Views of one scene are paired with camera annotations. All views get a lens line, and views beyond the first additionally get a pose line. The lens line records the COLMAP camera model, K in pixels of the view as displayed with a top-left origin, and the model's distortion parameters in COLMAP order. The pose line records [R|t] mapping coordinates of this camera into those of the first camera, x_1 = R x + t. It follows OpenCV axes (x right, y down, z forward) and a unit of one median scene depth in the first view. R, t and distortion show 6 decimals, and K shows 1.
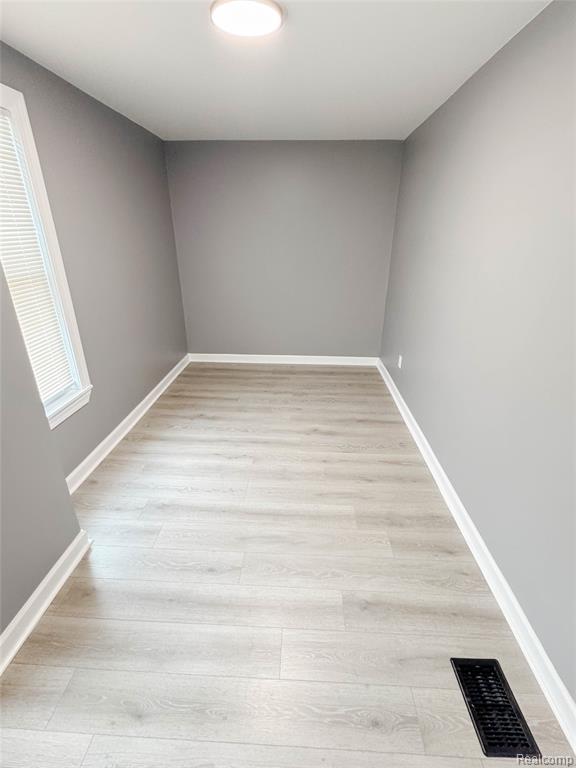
lens RADIAL K [[364.2, 0, 288.3], [0, 364.2, 380.3], [0, 0, 1]] dist [-0.001180, 0.000332]
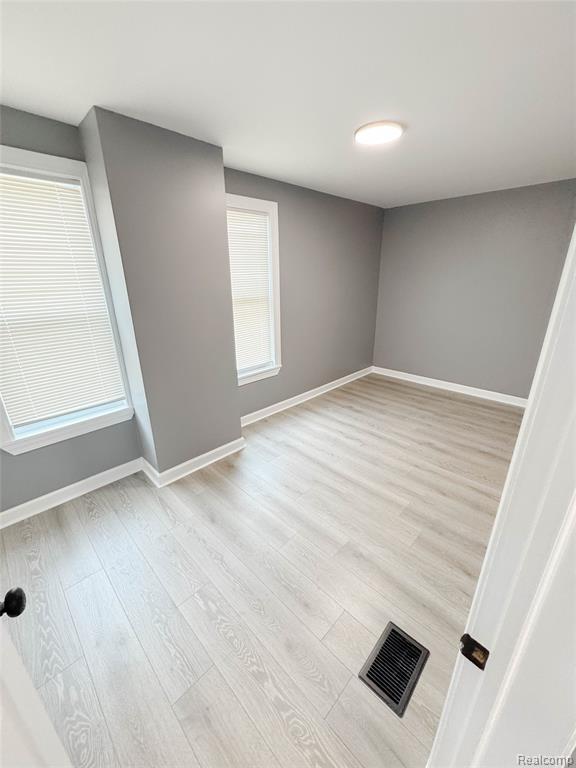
lens RADIAL K [[307.6, 0, 292.7], [0, 307.6, 385.1], [0, 0, 1]] dist [-0.003996, 0.000740]
pose [[0.747029, 0.215444, -0.628913, 0.332860], [-0.241890, 0.969273, 0.044721, 0.019755], [0.619223, 0.118720, 0.776189, -0.039876]]
